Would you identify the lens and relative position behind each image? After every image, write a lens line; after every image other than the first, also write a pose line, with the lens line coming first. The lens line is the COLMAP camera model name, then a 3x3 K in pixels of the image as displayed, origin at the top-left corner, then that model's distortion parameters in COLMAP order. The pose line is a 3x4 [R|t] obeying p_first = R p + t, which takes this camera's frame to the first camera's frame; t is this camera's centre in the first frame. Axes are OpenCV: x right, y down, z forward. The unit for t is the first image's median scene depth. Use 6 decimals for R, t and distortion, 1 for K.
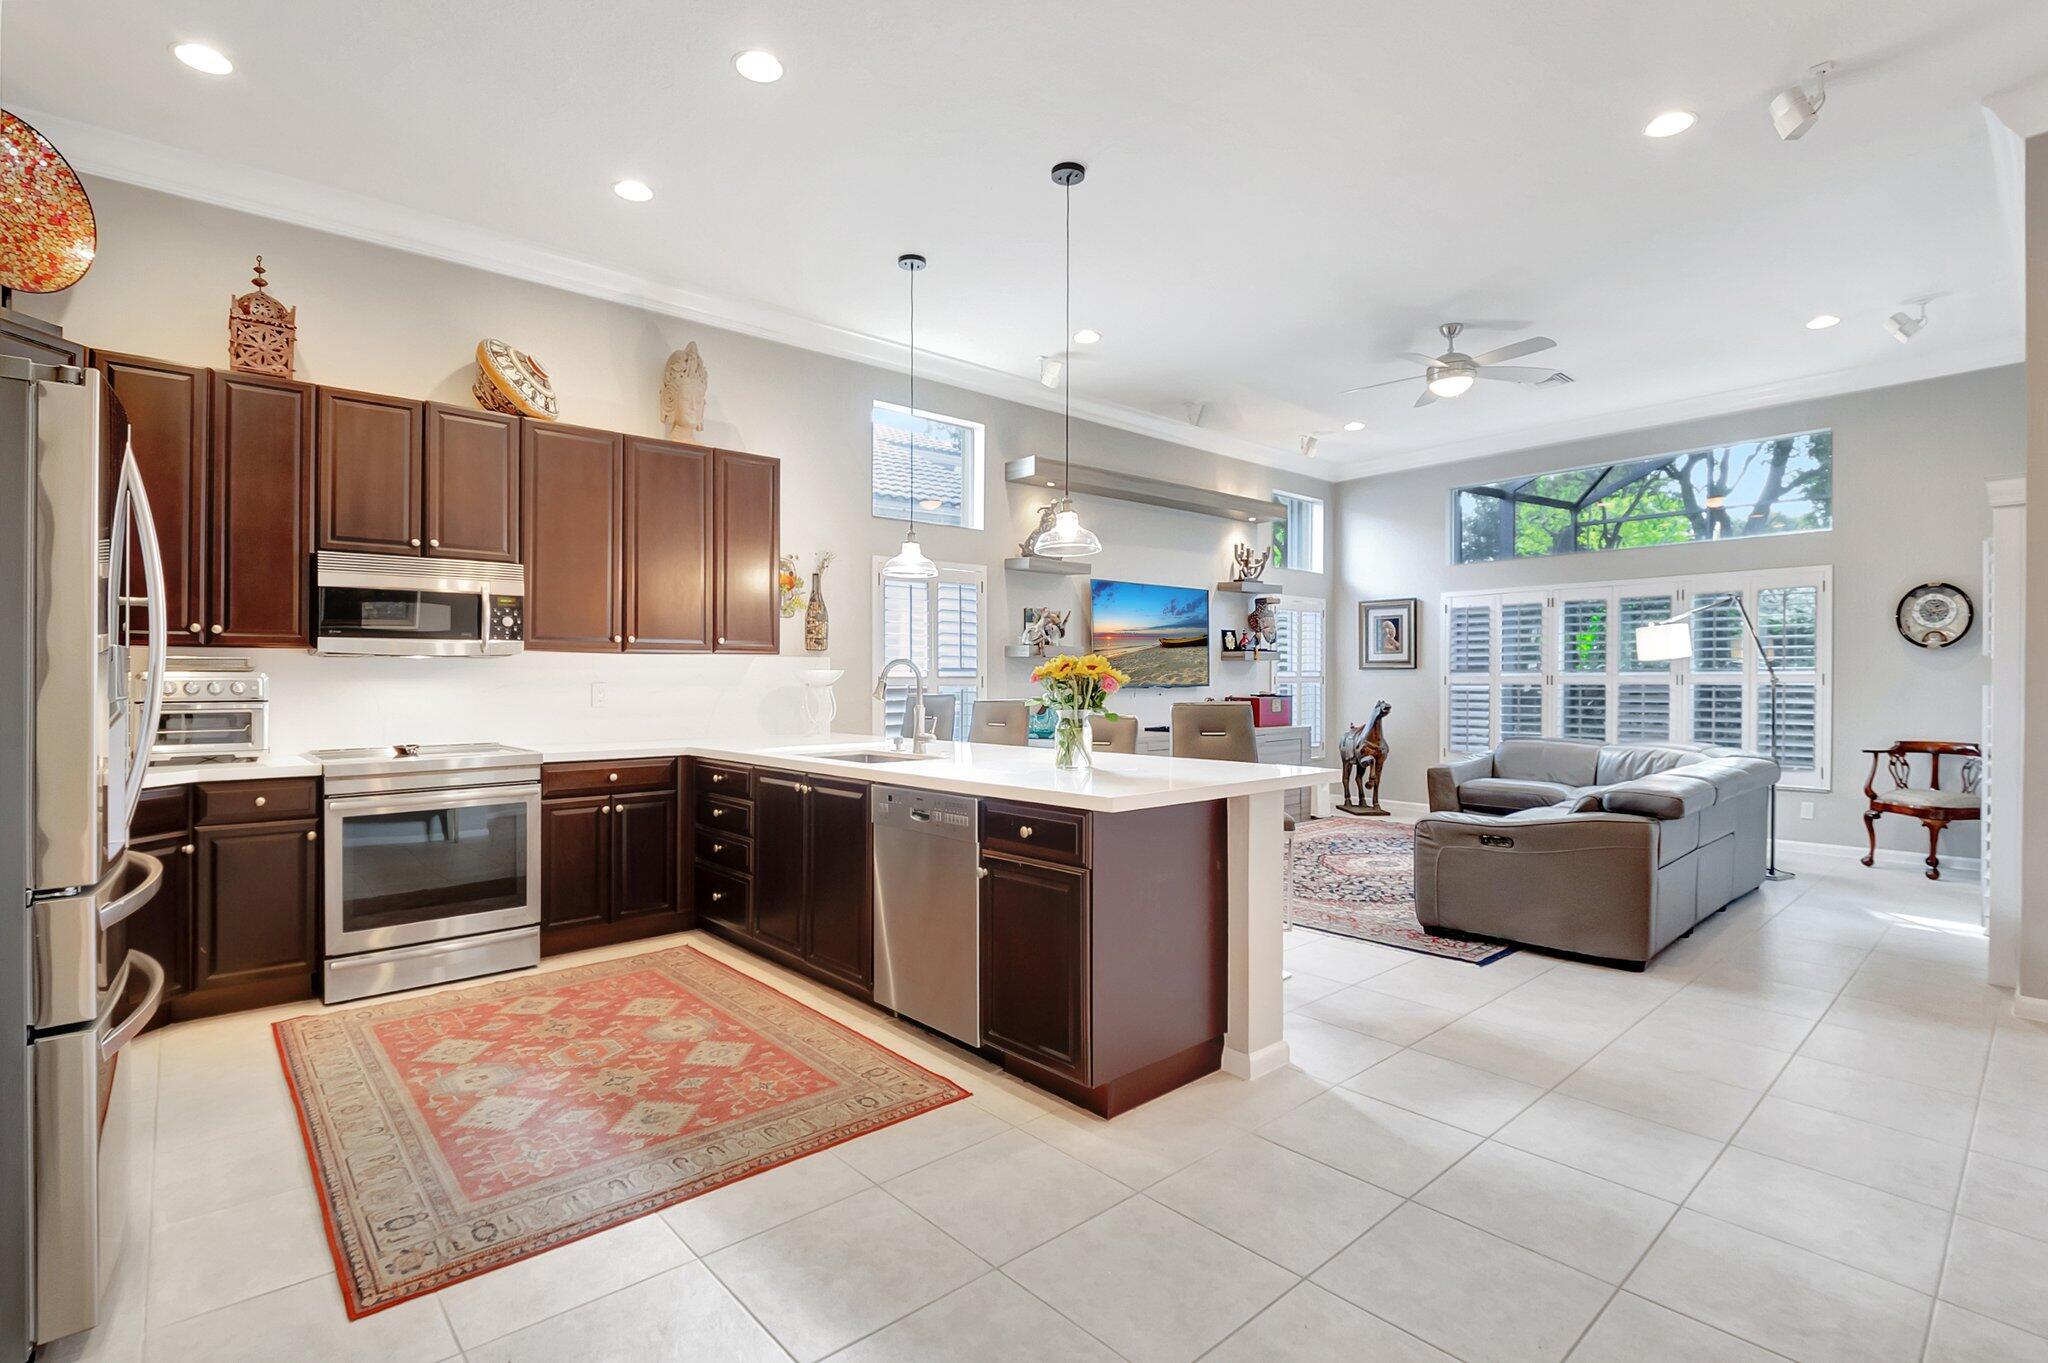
lens RADIAL K [[950.3, 0, 1018.2], [0, 950.3, 676.6], [0, 0, 1]] dist [-0.016127, -0.000445]
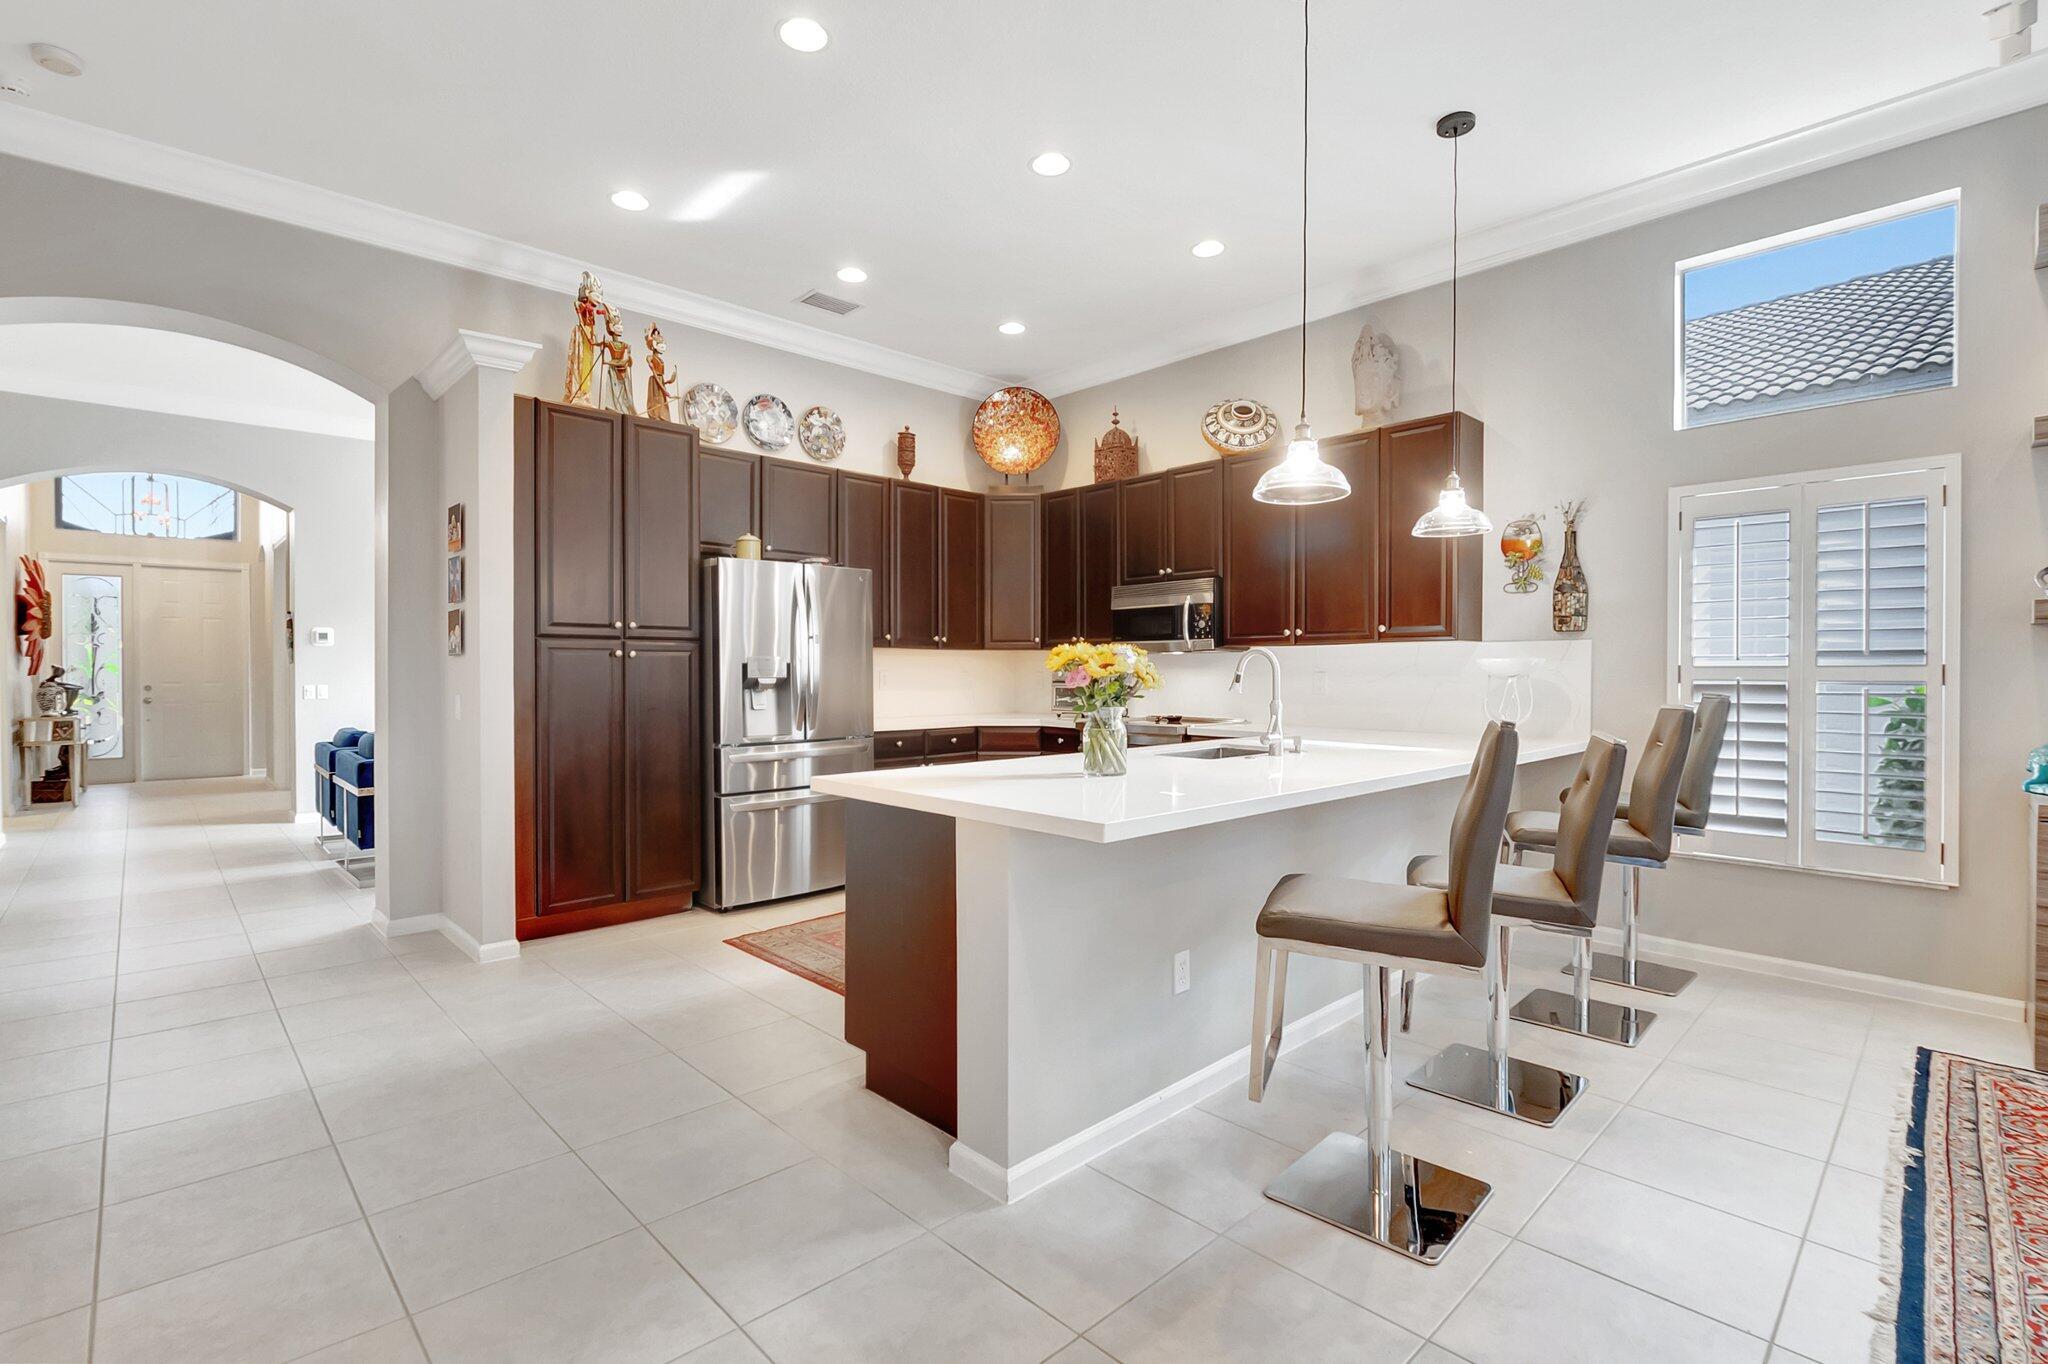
lens RADIAL K [[926.1, 0, 1021.1], [0, 926.1, 655.4], [0, 0, 1]] dist [0.032205, -0.000009]
pose [[0.042093, -0.015404, -0.998995, 0.528456], [0.000341, 0.999881, -0.015403, 0.002717], [0.999114, 0.000307, 0.042093, 0.523500]]
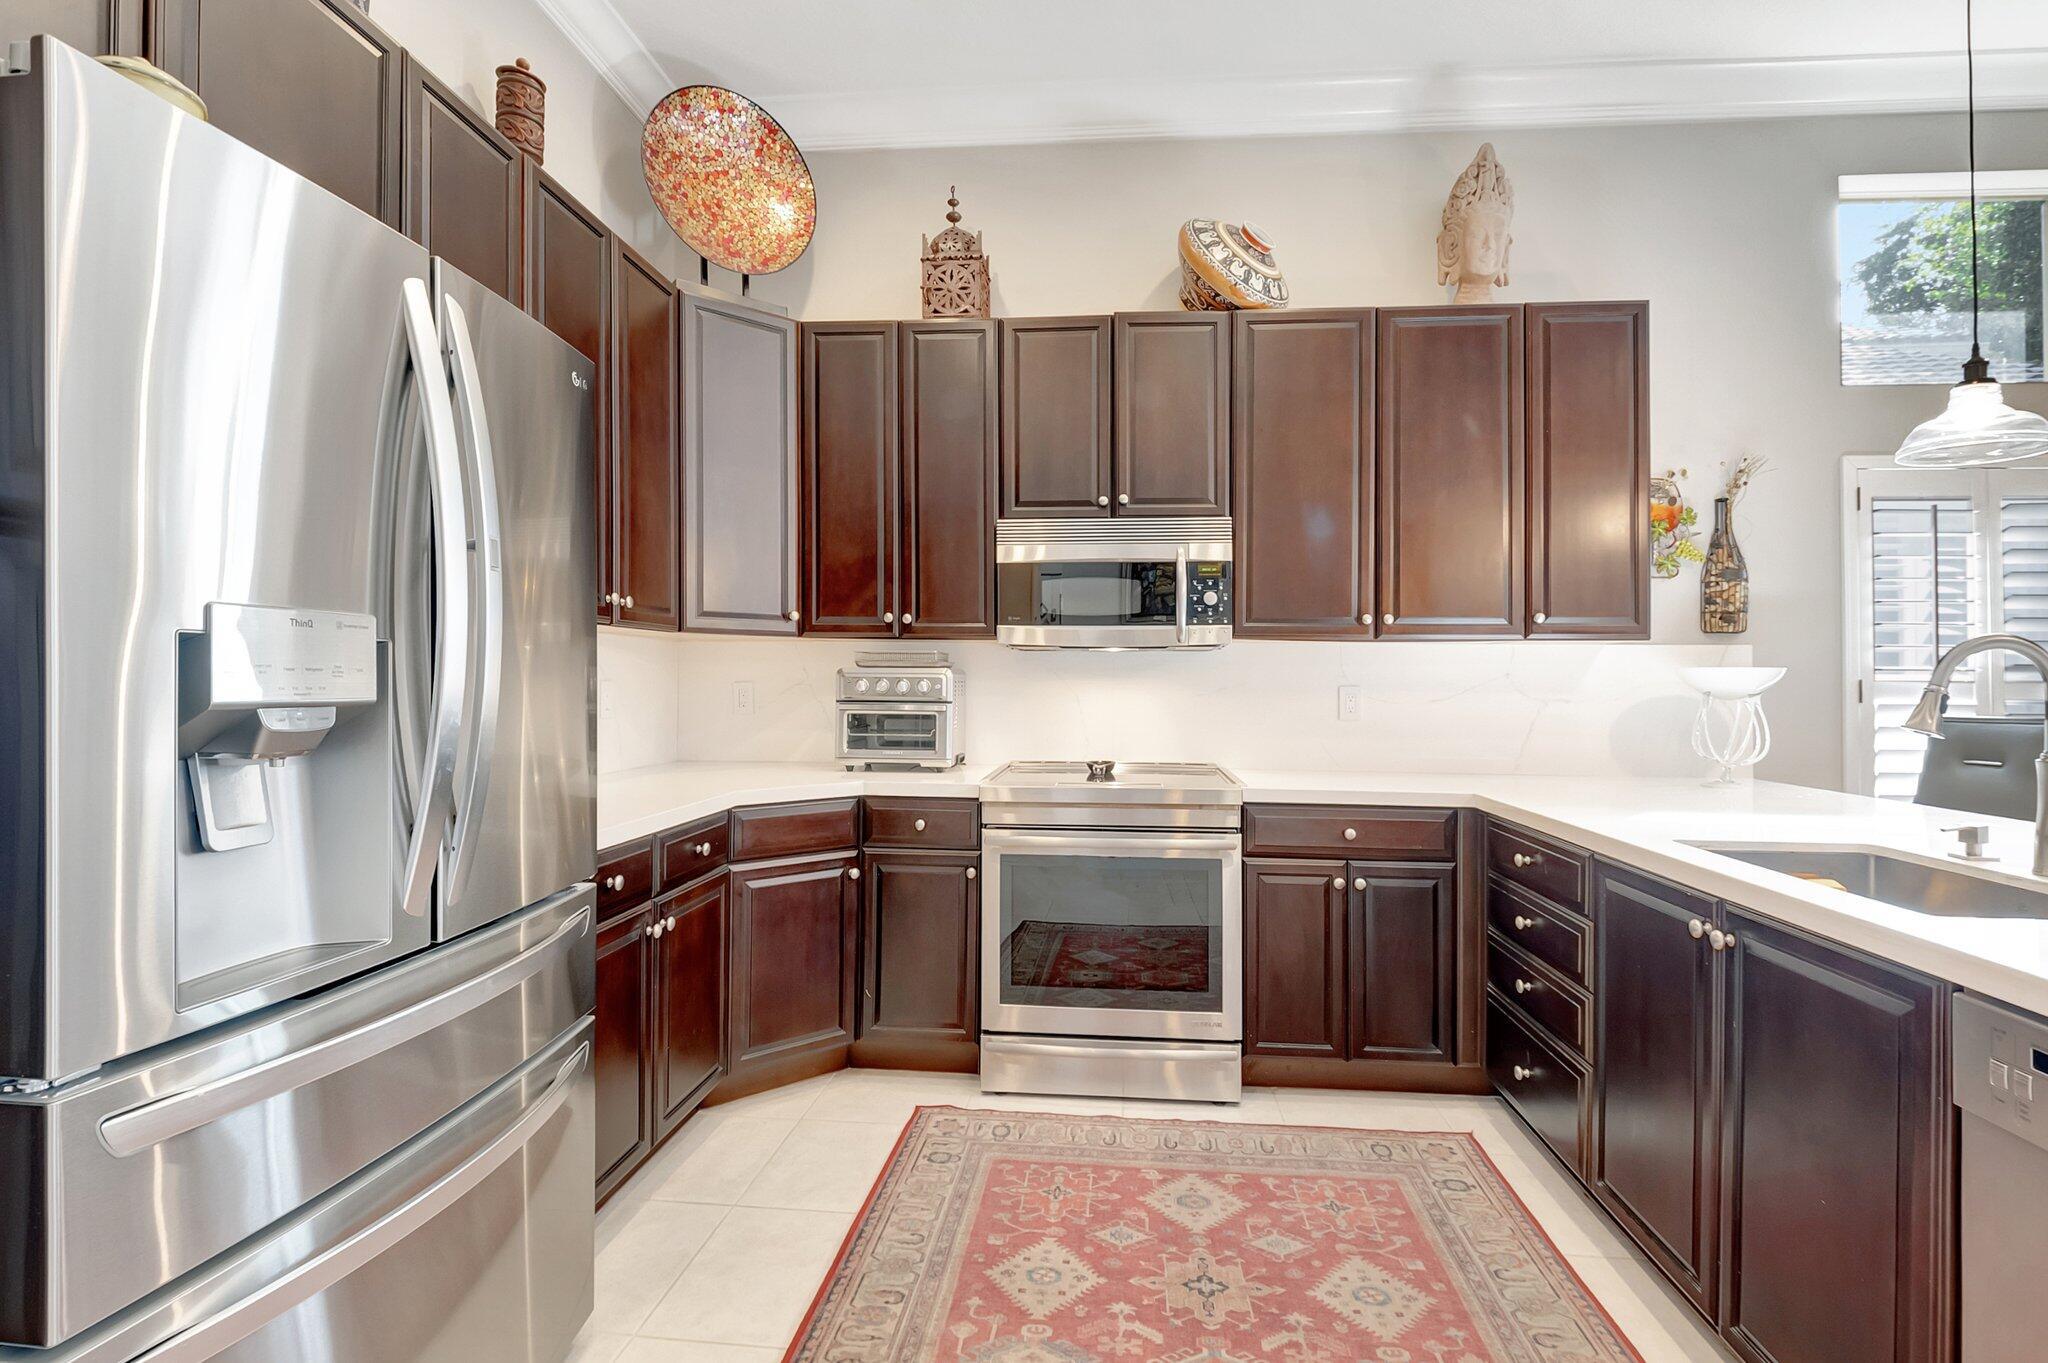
lens RADIAL K [[958.7, 0, 1039.7], [0, 958.7, 667.6], [0, 0, 1]] dist [0.012327, -0.024037]
pose [[0.689214, -0.004993, -0.724541, -0.078598], [-0.008236, 0.999858, -0.014724, 0.004461], [0.724511, 0.016116, 0.689075, 0.306231]]
